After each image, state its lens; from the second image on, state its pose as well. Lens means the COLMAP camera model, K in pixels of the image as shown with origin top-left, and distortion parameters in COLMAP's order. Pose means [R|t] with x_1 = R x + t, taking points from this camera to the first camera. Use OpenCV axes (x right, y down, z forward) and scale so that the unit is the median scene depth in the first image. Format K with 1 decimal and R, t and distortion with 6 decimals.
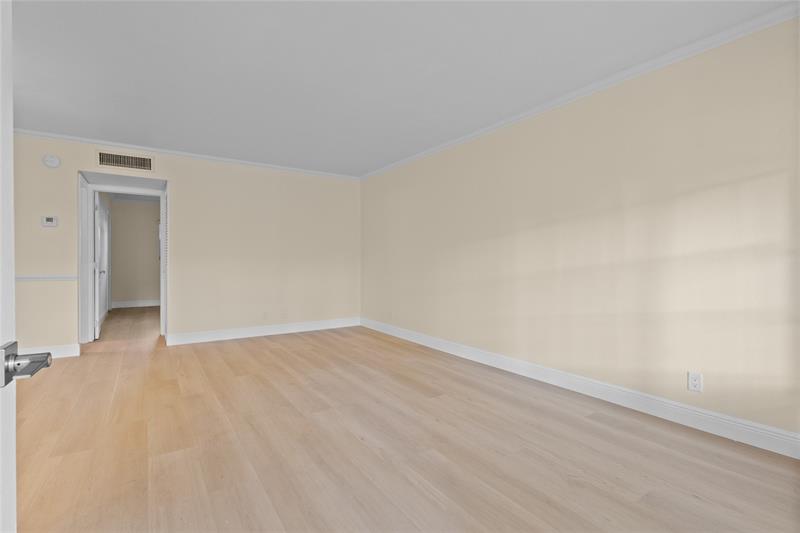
lens RADIAL K [[367.6, 0, 397.6], [0, 367.6, 264.6], [0, 0, 1]] dist [0.006505, 0.001032]
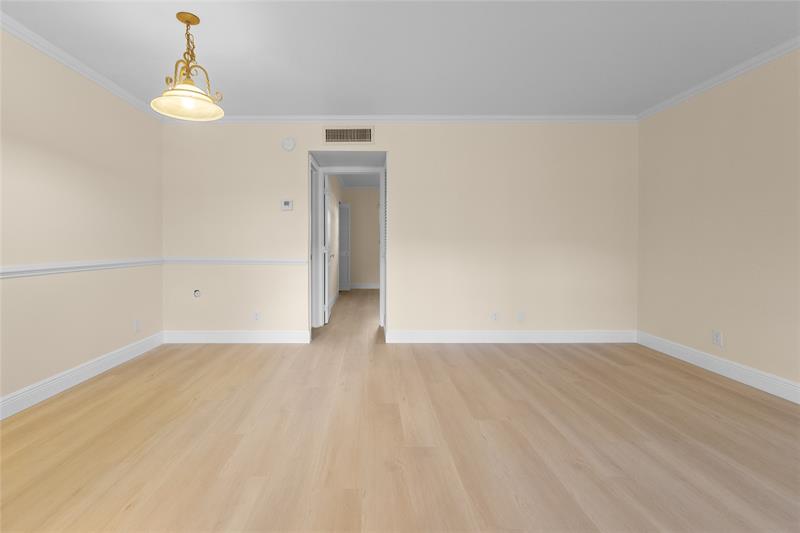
lens RADIAL K [[367.6, 0, 397.6], [0, 367.6, 264.6], [0, 0, 1]] dist [0.006505, 0.001032]
pose [[0.865473, 0.025426, -0.500310, -0.171708], [-0.003018, 0.998958, 0.045547, -0.002836], [0.500946, -0.037910, 0.864648, 0.269235]]
